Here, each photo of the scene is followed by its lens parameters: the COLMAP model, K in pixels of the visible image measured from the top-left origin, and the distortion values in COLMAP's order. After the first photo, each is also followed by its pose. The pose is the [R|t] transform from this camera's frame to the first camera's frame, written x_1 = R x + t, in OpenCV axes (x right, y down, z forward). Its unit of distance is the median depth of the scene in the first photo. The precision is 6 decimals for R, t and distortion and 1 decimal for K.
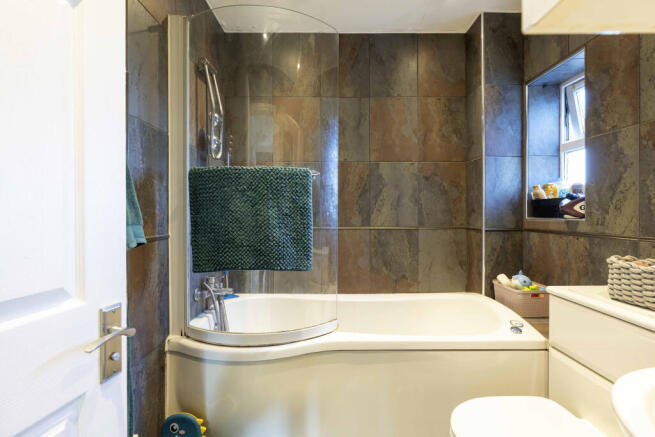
lens RADIAL K [[306.2, 0, 332.0], [0, 306.2, 216.4], [0, 0, 1]] dist [-0.003835, 0.003120]
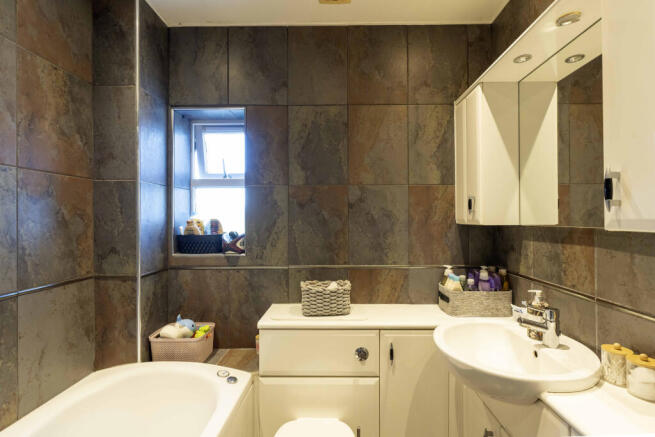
lens RADIAL K [[306.2, 0, 332.8], [0, 306.2, 216.8], [0, 0, 1]] dist [-0.003835, 0.003120]
pose [[0.003647, 0.006659, 0.999971, -0.268996], [0.008002, 0.999946, -0.006688, -0.096690], [-0.999961, 0.008026, 0.003594, 0.516978]]
